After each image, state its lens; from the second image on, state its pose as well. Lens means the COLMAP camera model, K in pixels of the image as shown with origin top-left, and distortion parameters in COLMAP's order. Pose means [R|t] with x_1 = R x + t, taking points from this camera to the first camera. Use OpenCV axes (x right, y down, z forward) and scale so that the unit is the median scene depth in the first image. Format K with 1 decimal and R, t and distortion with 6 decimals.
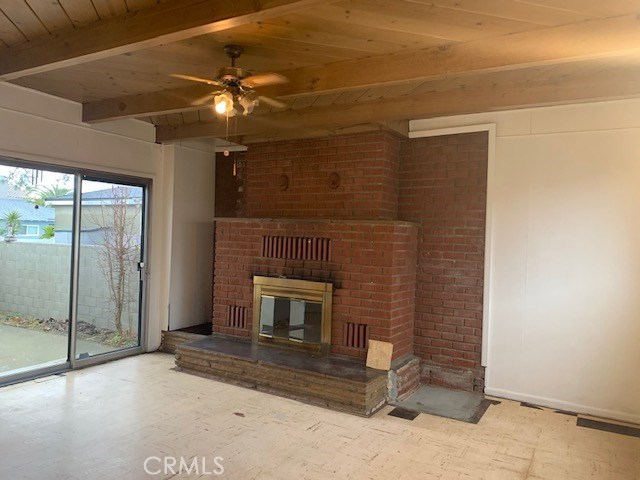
lens RADIAL K [[487.9, 0, 320.1], [0, 487.9, 234.0], [0, 0, 1]] dist [-0.002521, 0.003184]
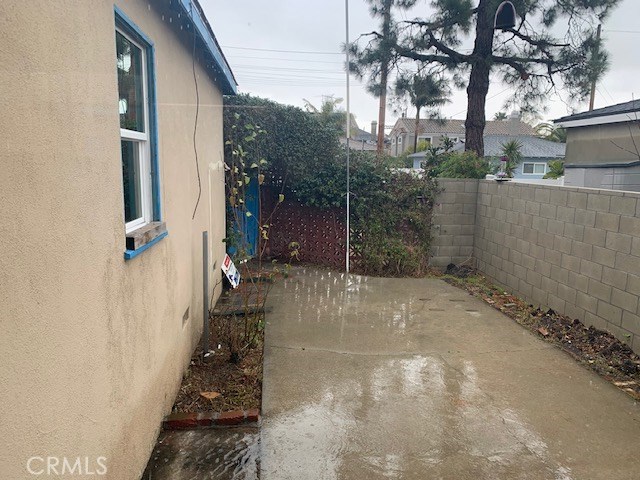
lens RADIAL K [[487.9, 0, 321.3], [0, 487.9, 235.4], [0, 0, 1]] dist [-0.002521, 0.003184]
pose [[0.578221, 0.104710, -0.809133, -0.205010], [-0.001466, 0.991862, 0.127310, 0.002376], [0.815879, -0.072427, 0.573669, 0.370526]]
